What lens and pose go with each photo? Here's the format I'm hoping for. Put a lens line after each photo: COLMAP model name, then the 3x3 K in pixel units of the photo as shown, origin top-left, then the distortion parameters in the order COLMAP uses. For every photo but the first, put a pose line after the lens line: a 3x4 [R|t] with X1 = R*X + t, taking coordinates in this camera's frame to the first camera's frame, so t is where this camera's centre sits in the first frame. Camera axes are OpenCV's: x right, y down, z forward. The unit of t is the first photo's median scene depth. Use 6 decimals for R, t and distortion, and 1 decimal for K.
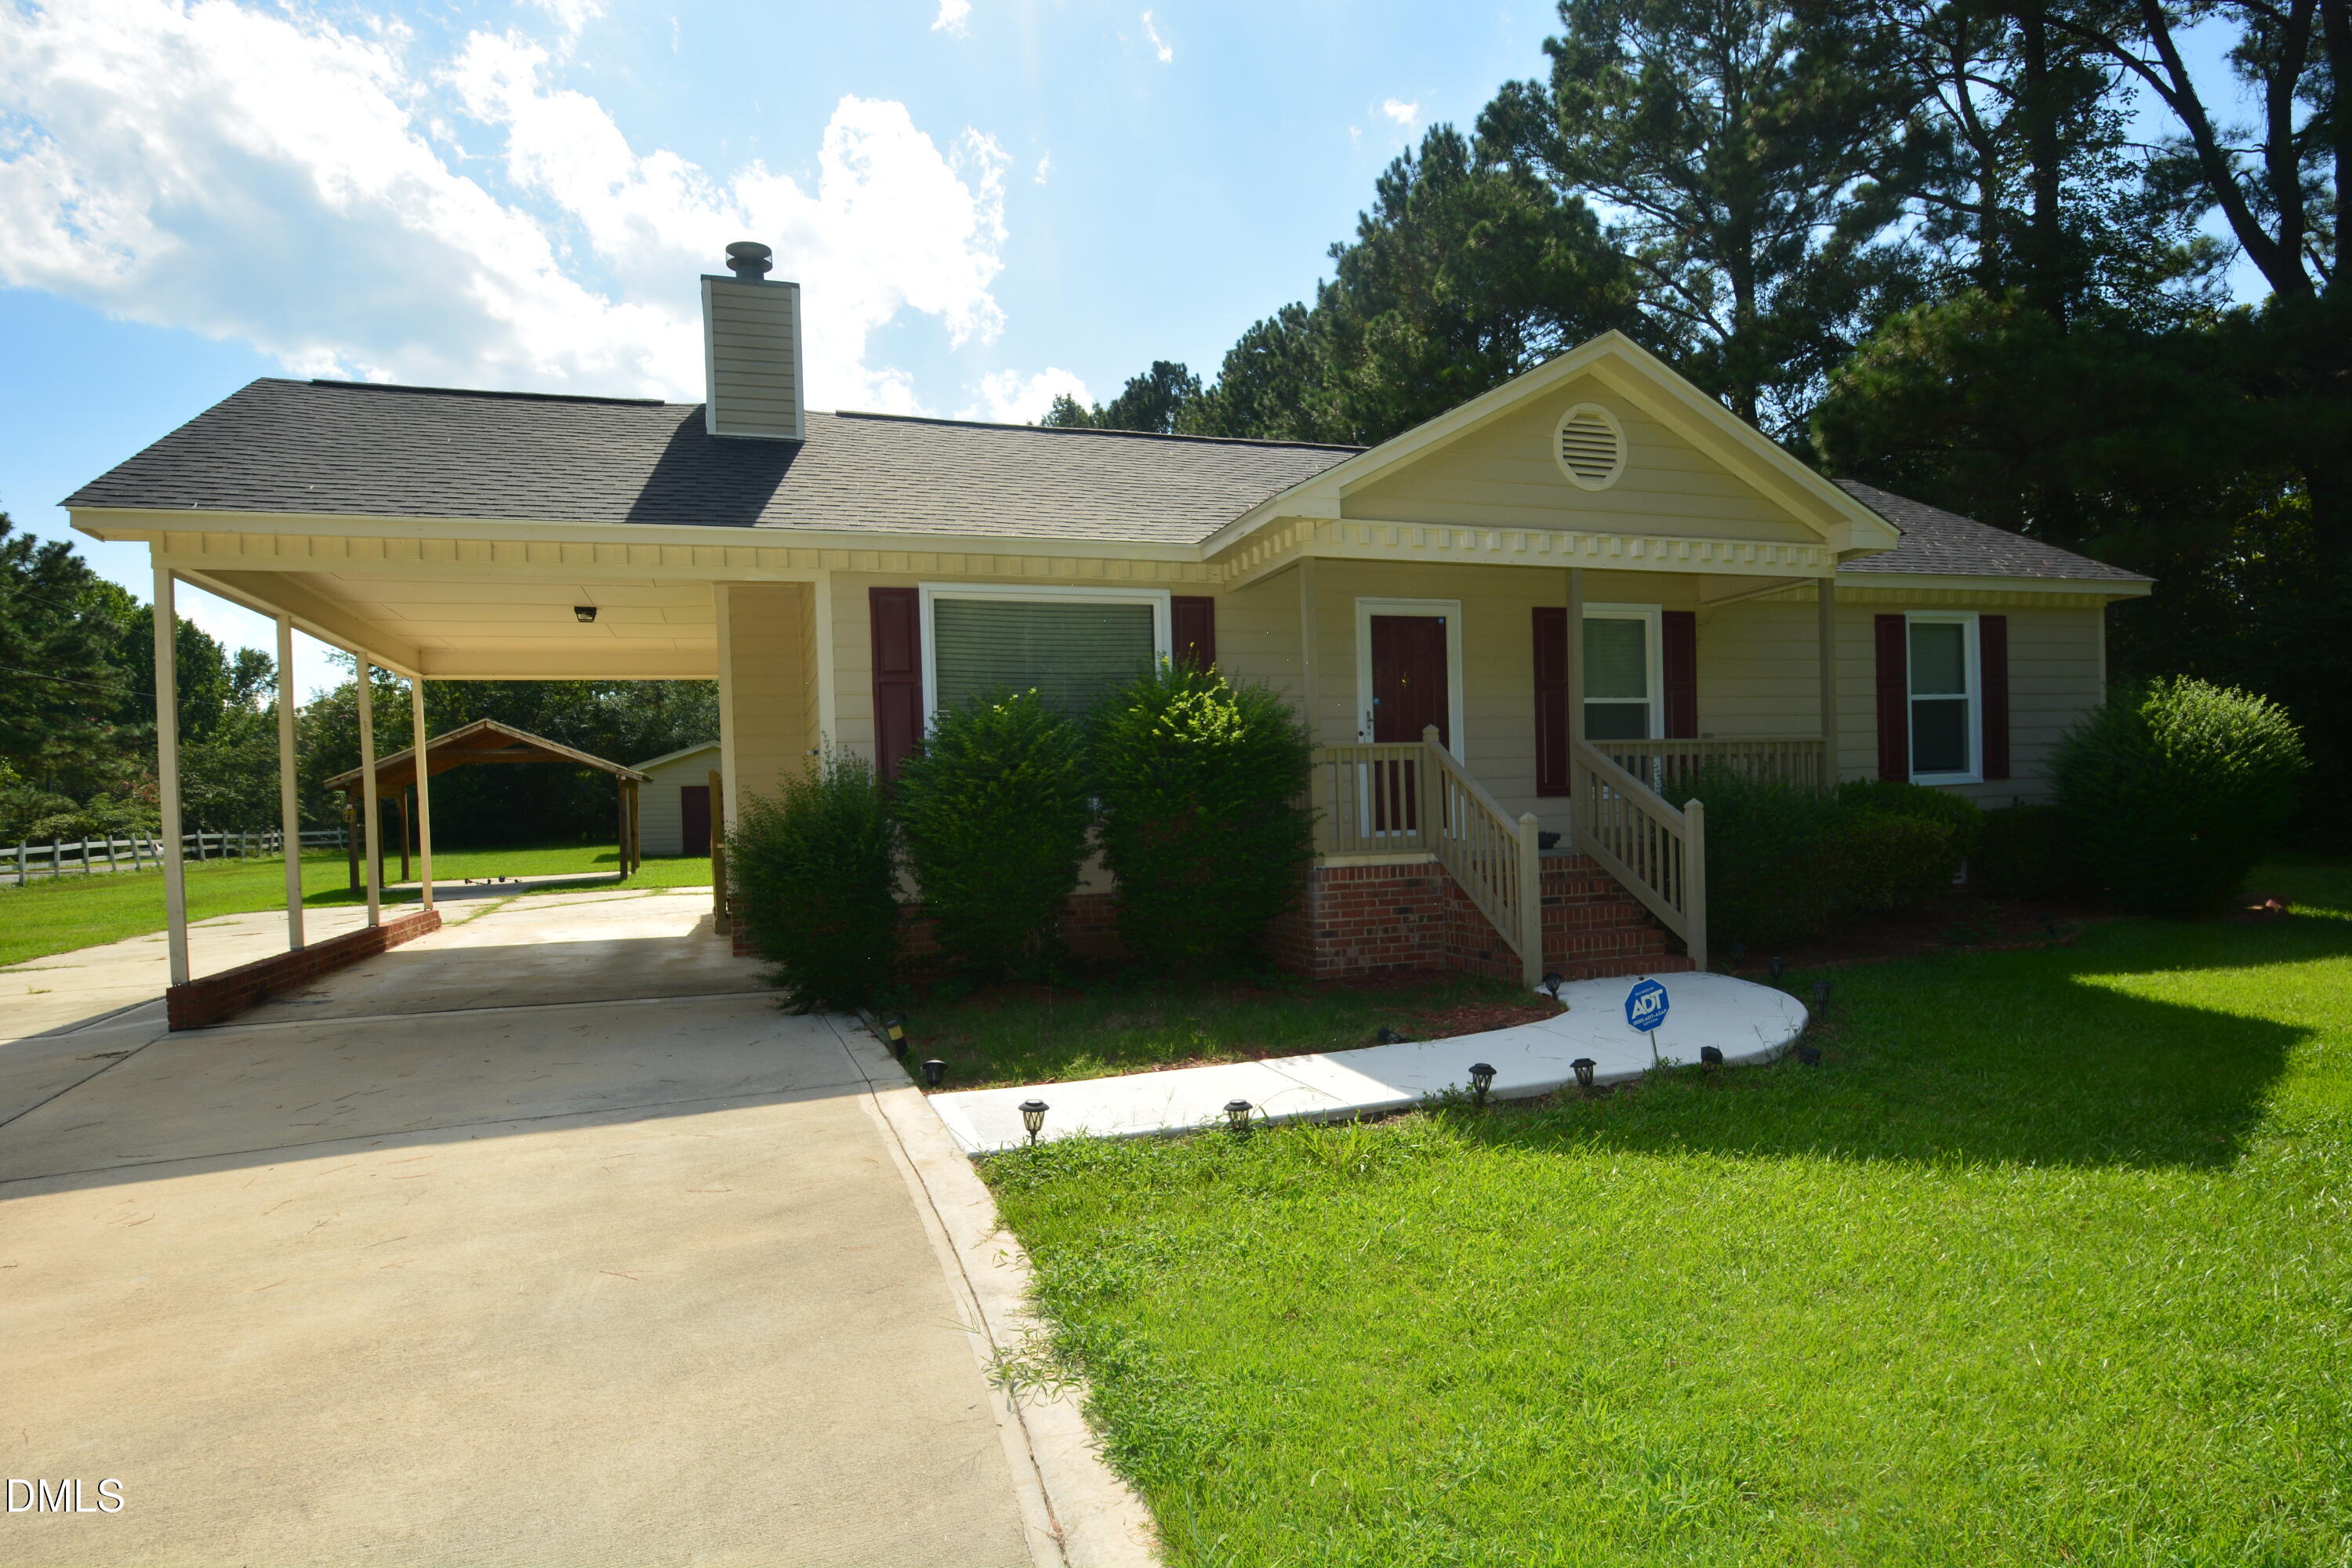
lens RADIAL K [[1297.8, 0, 1188.7], [0, 1297.8, 831.6], [0, 0, 1]] dist [0.001042, -0.023344]
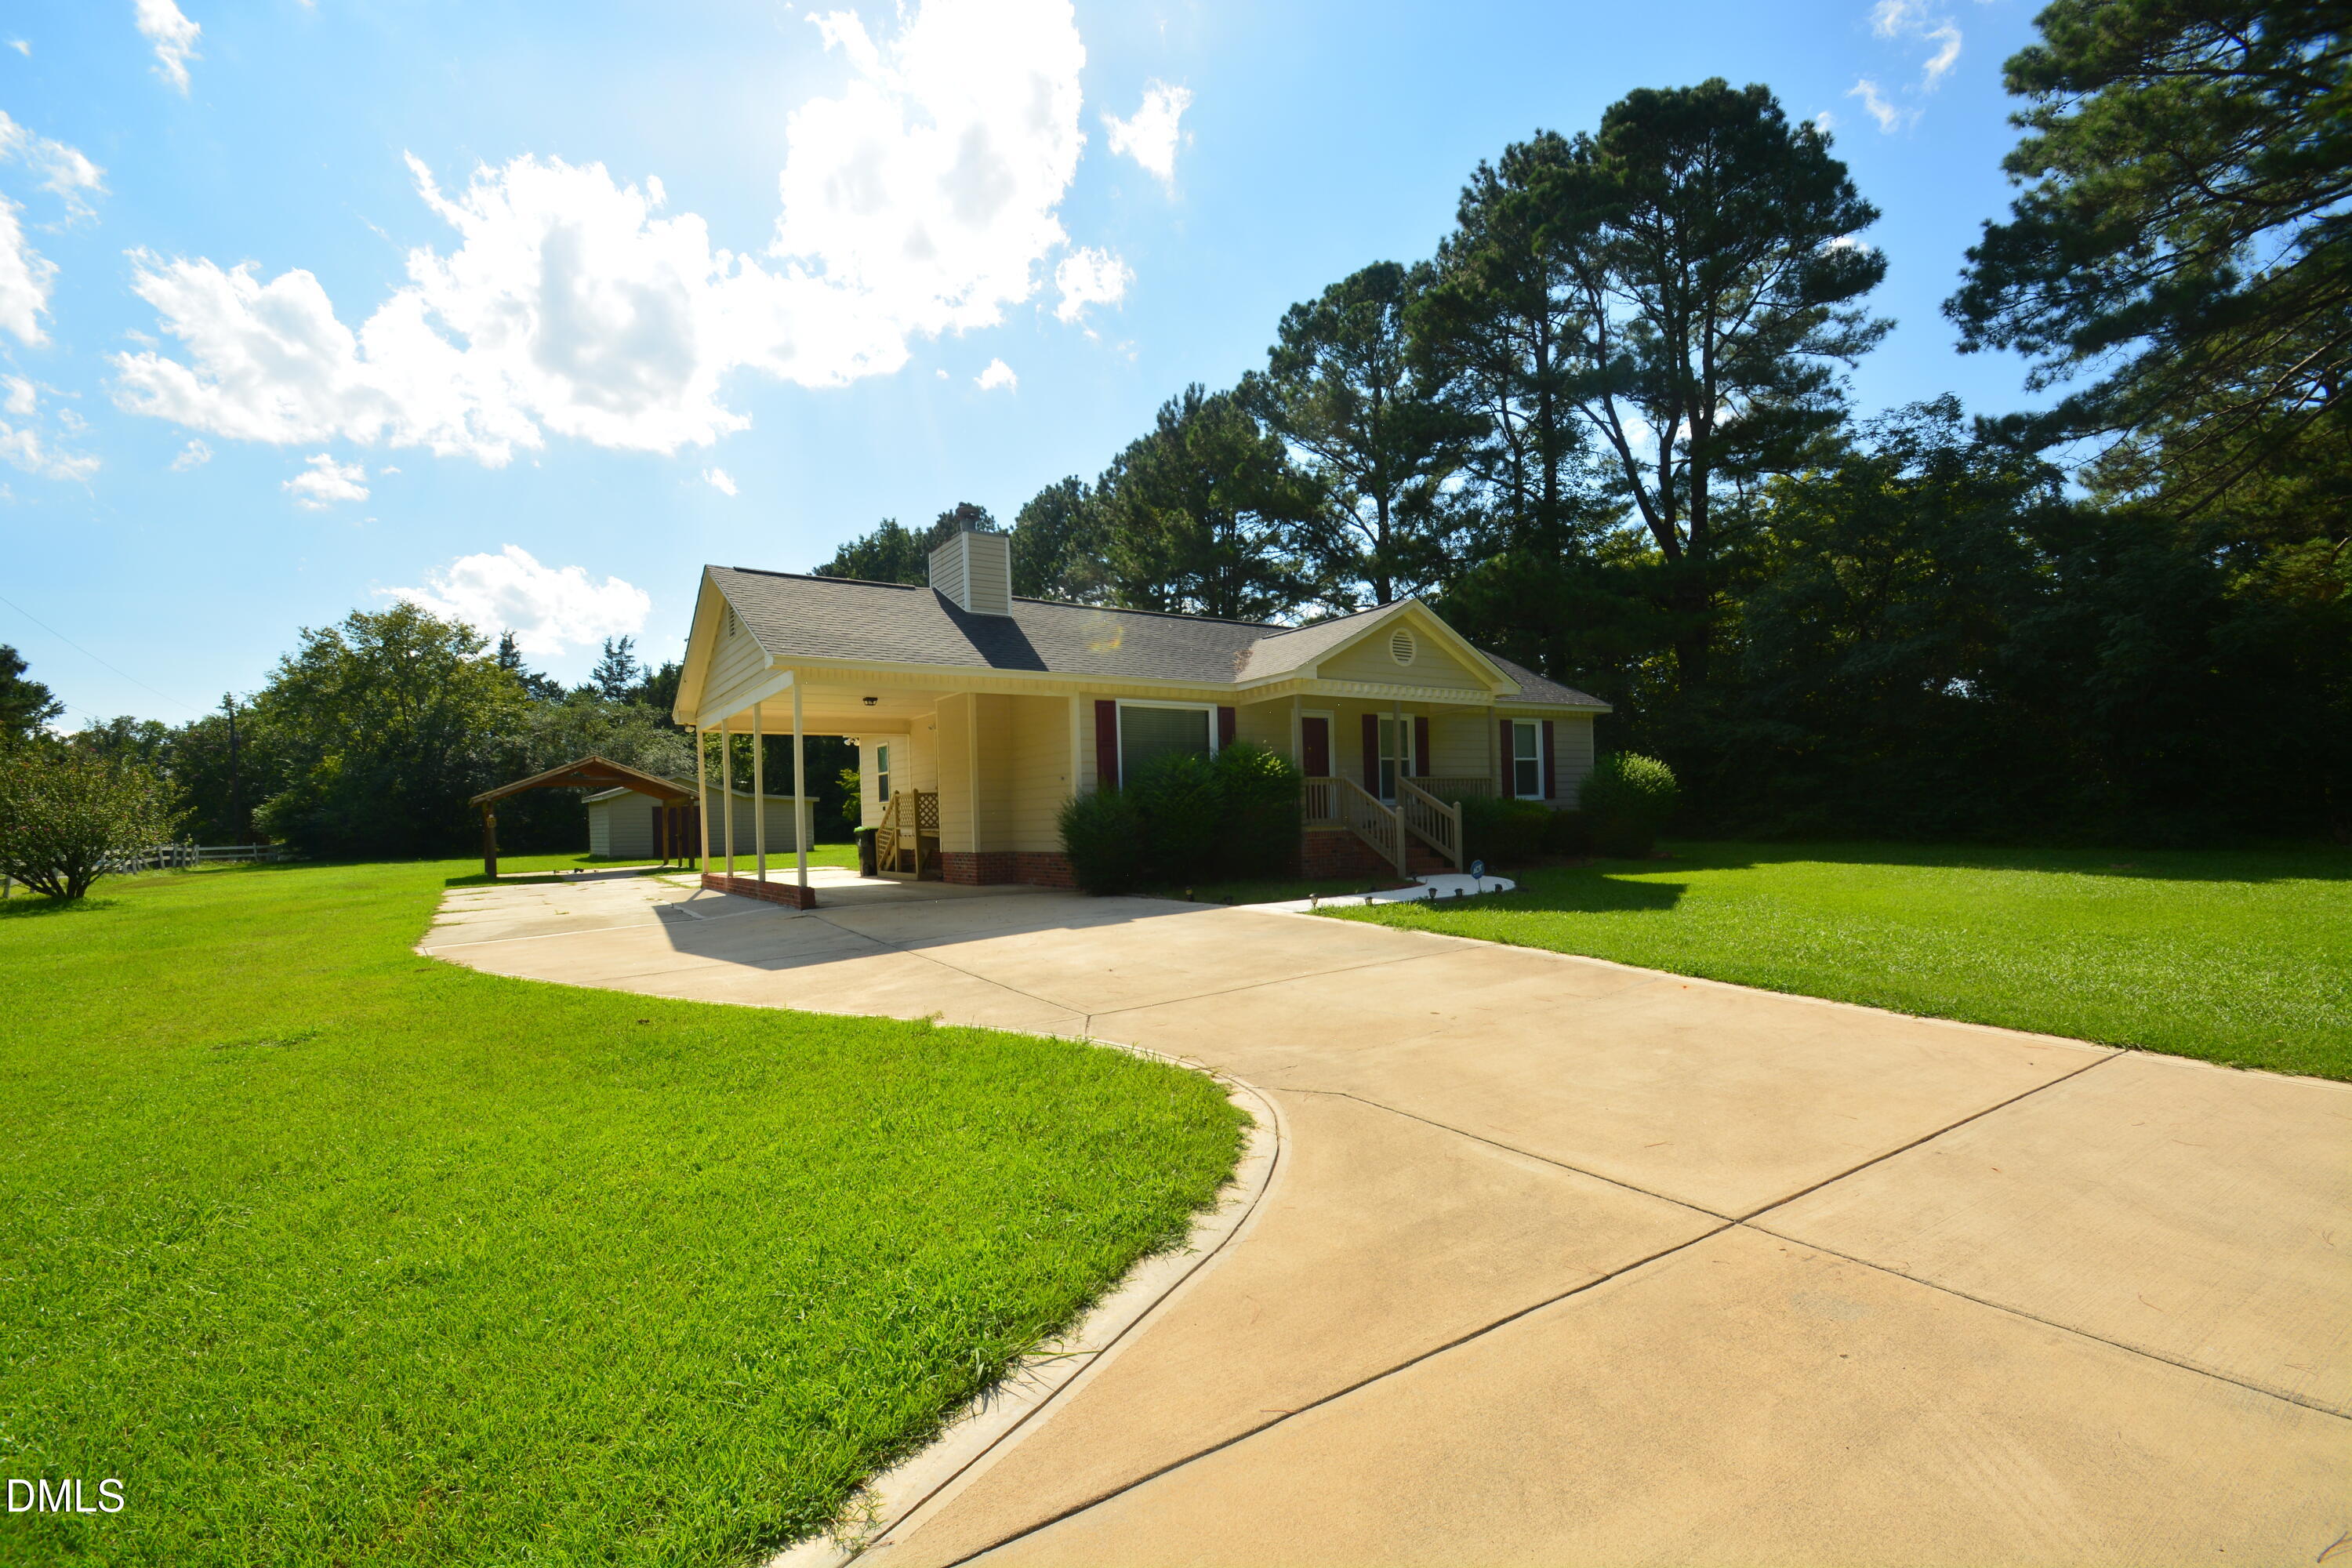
lens RADIAL K [[1020.6, 0, 1173.8], [0, 1020.6, 830.1], [0, 0, 1]] dist [0.012303, -0.015585]
pose [[0.966222, -0.001531, 0.257708, -0.172519], [0.006880, 0.999779, -0.019855, 0.017578], [-0.257620, 0.020957, 0.966019, -0.196288]]
